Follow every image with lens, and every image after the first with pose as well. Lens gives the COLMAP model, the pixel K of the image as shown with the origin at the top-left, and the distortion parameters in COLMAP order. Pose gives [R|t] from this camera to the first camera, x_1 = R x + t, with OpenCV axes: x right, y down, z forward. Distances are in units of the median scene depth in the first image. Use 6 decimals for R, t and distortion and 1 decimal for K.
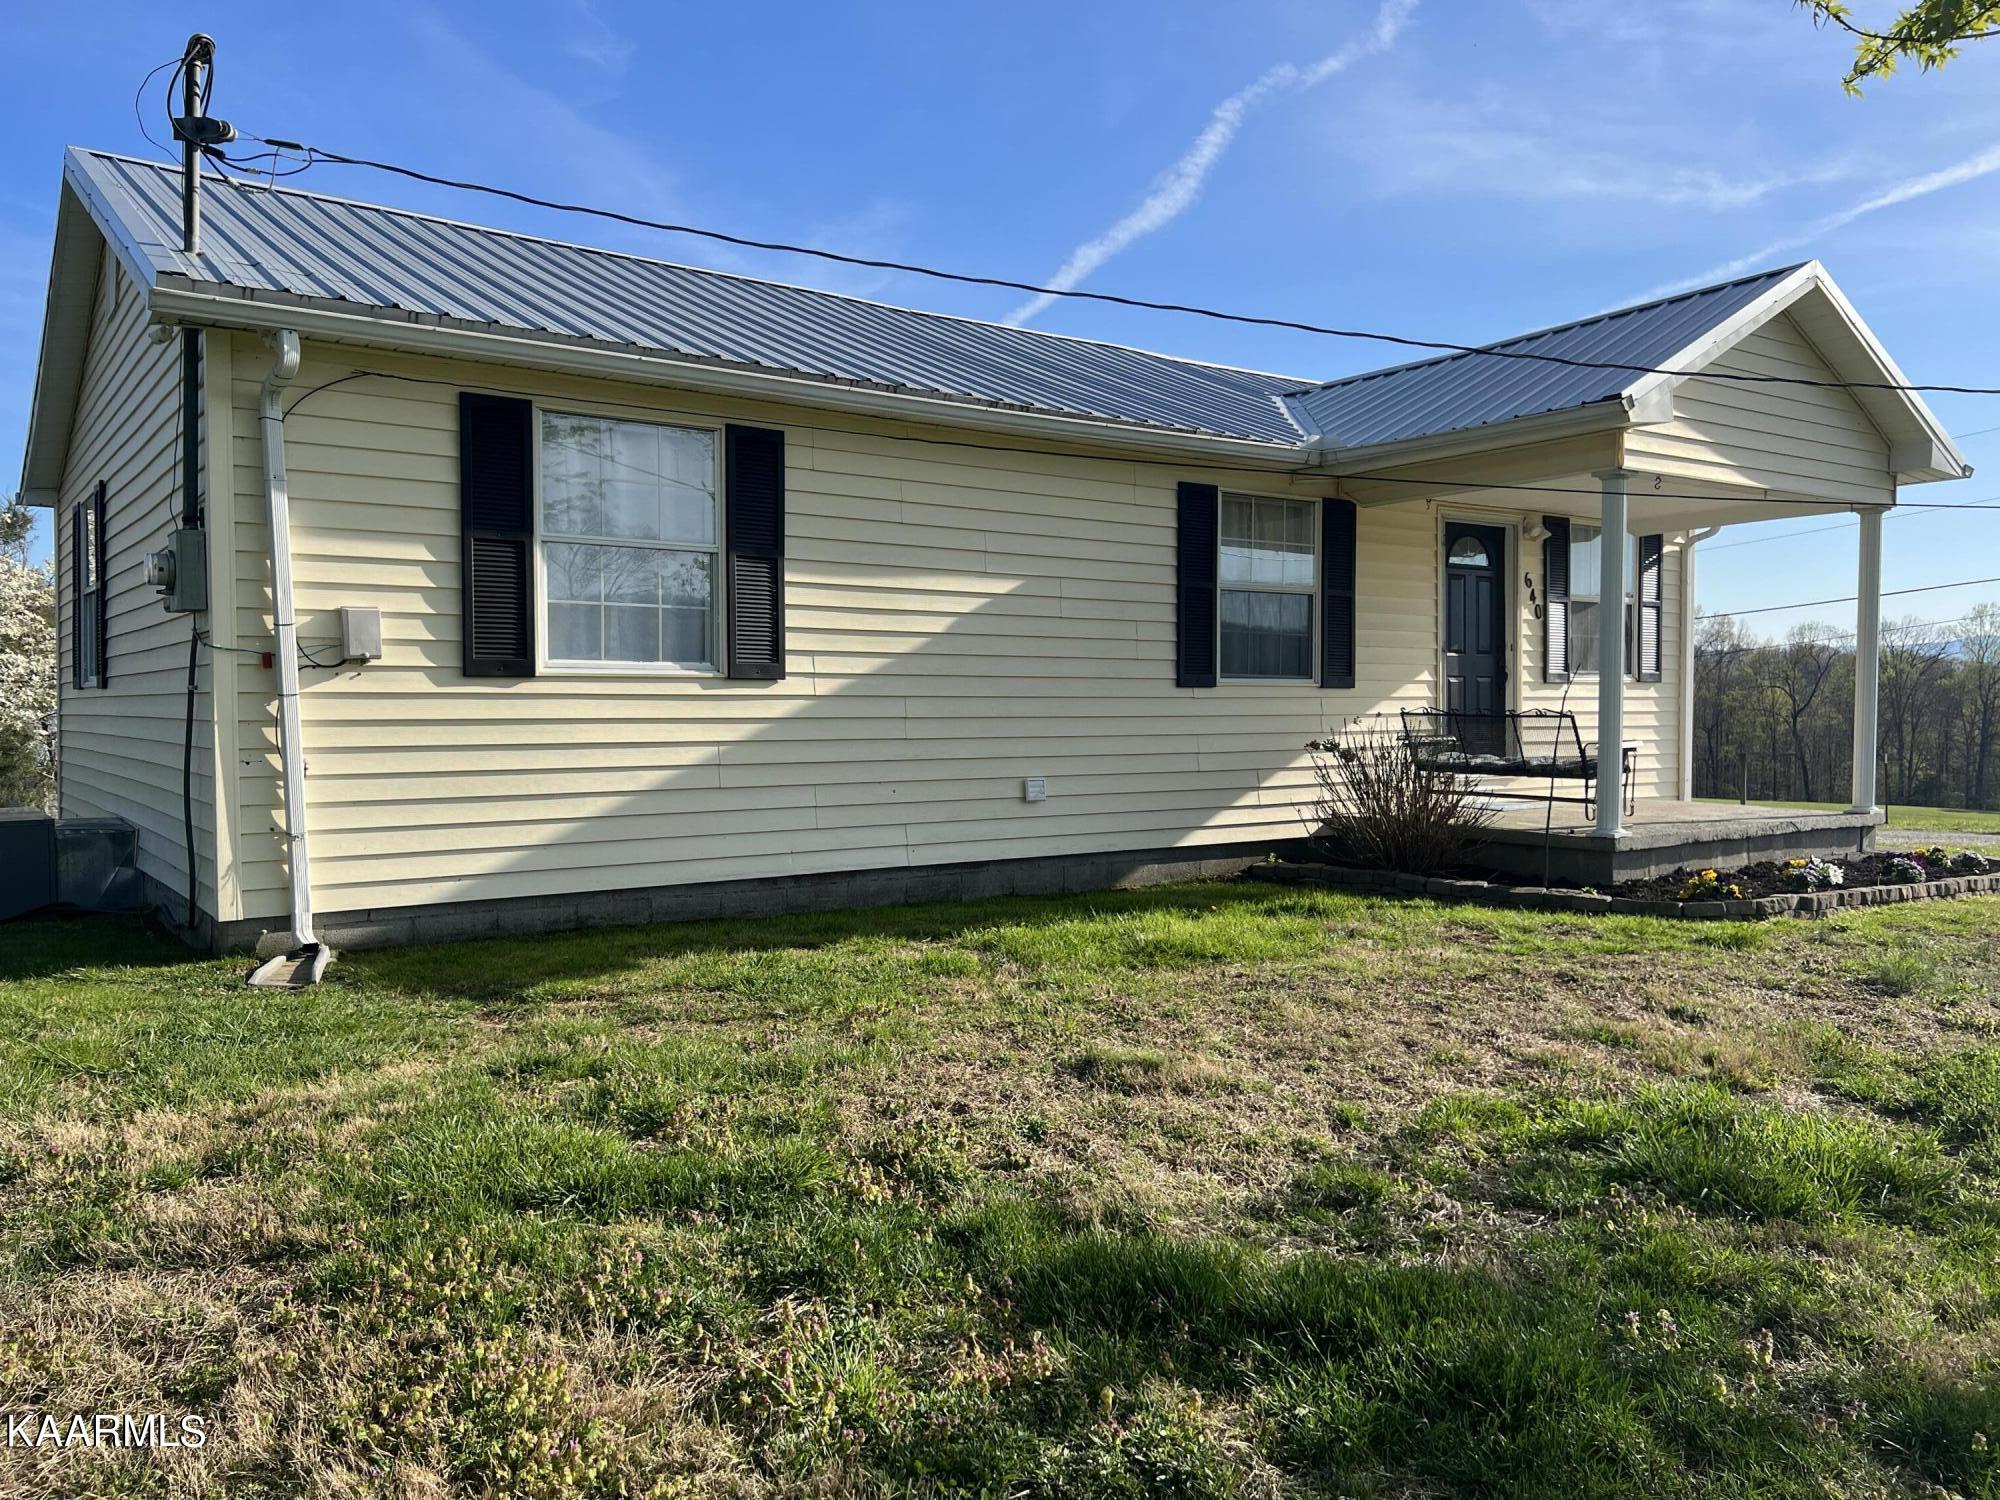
lens RADIAL K [[1526.5, 0, 989.1], [0, 1526.5, 751.1], [0, 0, 1]] dist [0.038278, -0.034869]
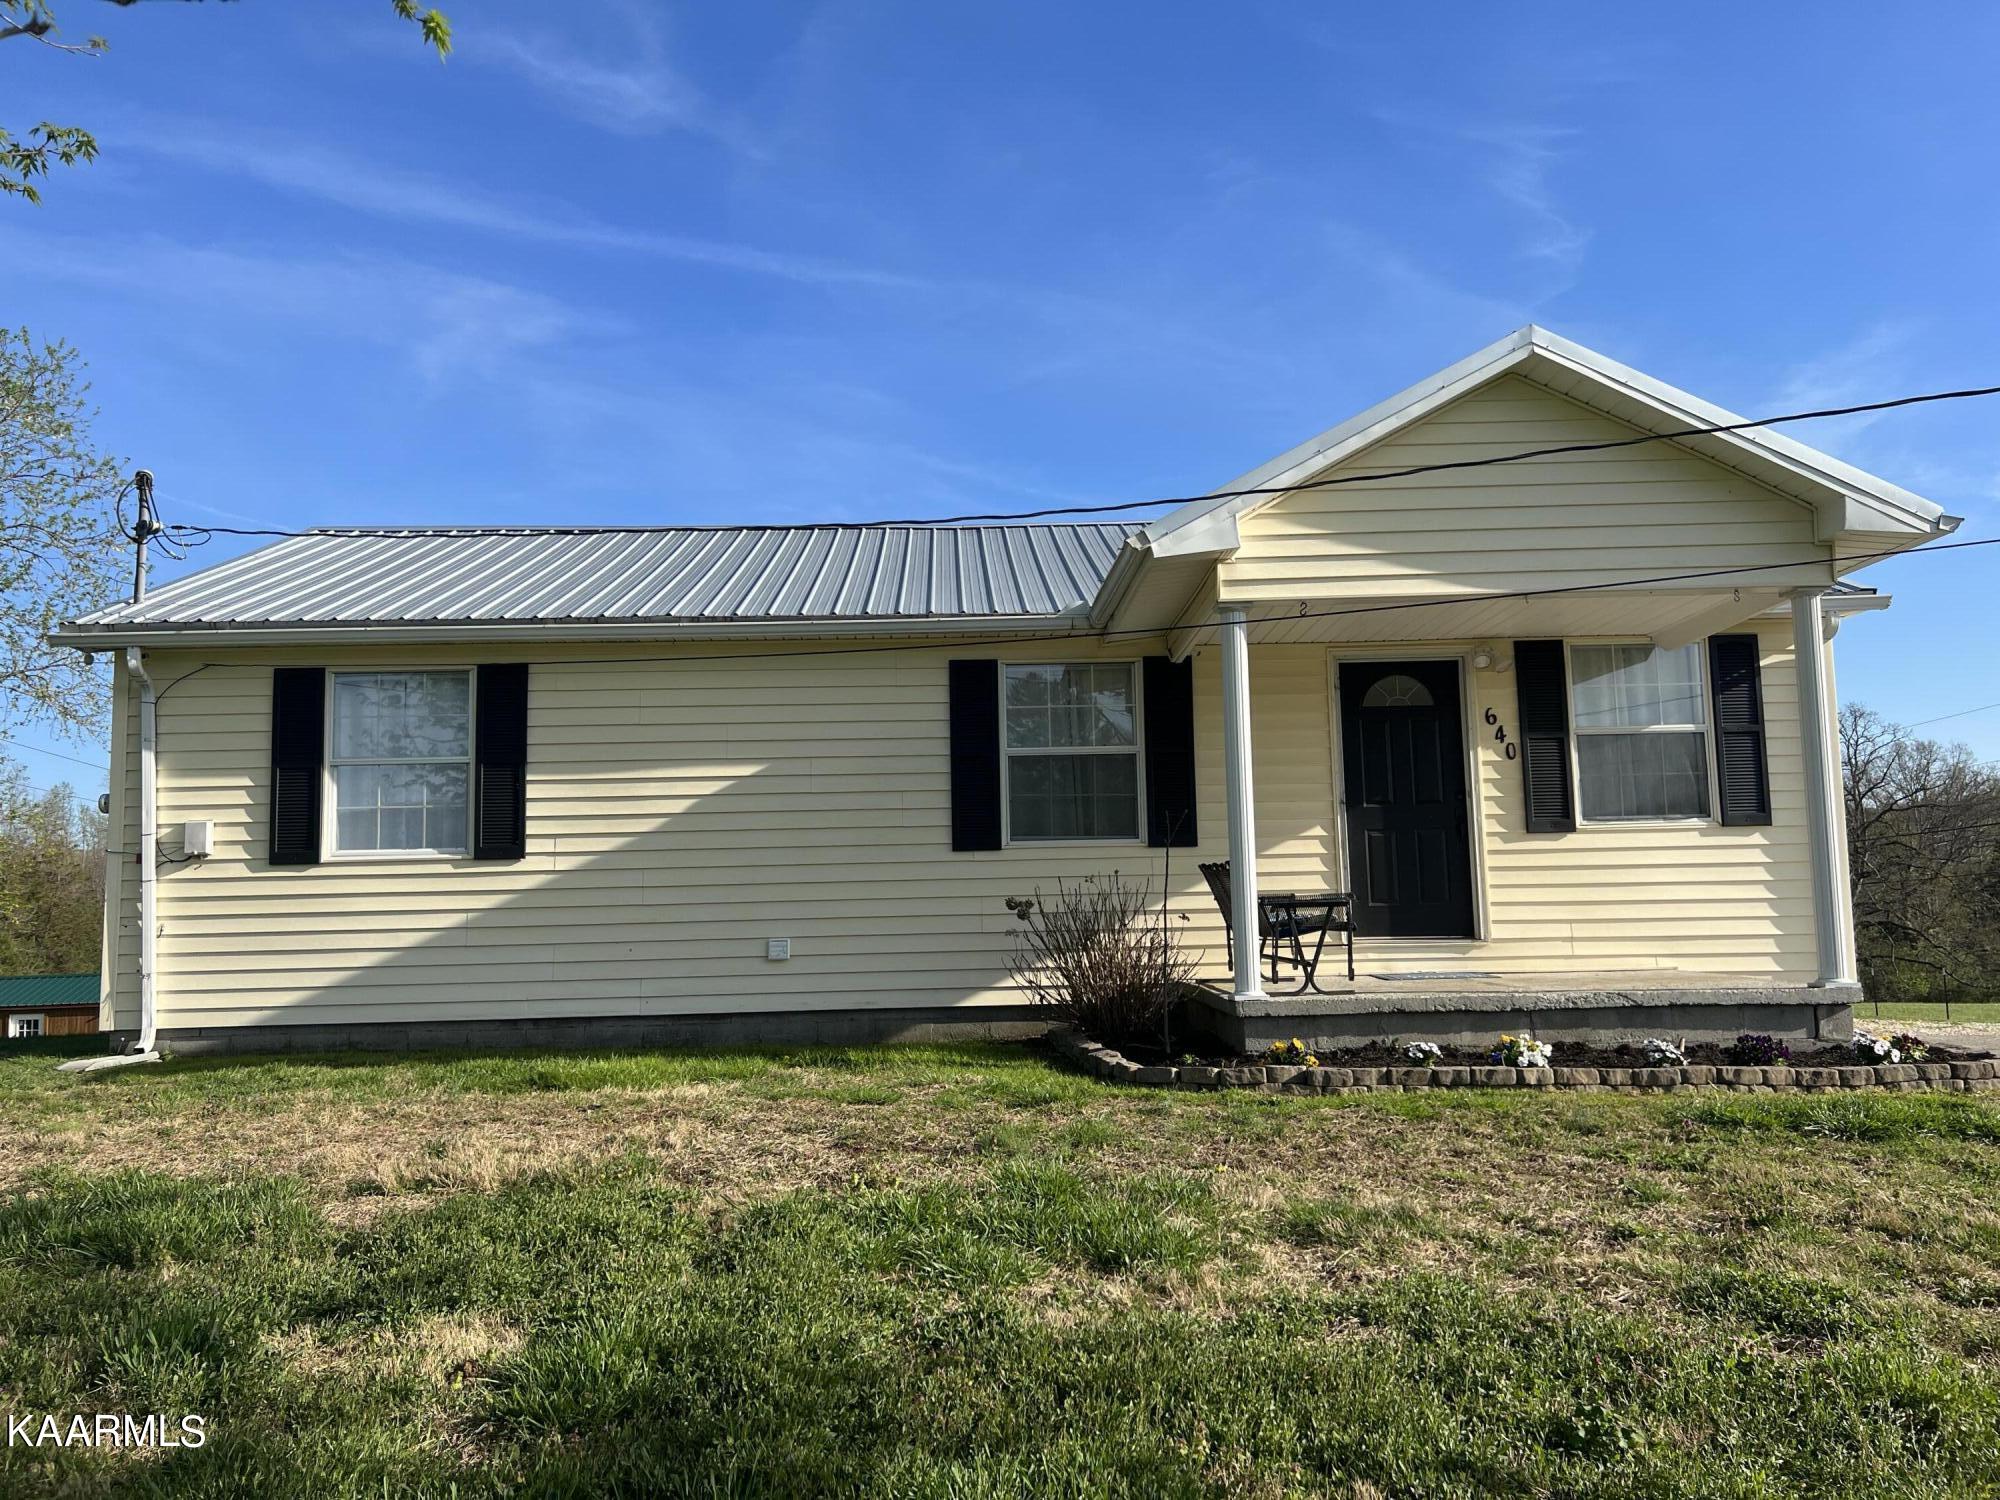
lens RADIAL K [[1526.5, 0, 992.5], [0, 1526.5, 734.1], [0, 0, 1]] dist [0.038278, -0.034869]
pose [[0.820138, -0.081913, -0.566272, 0.899264], [0.004470, 0.990586, -0.136817, 0.025683], [0.572148, 0.109677, 0.812784, 0.186797]]
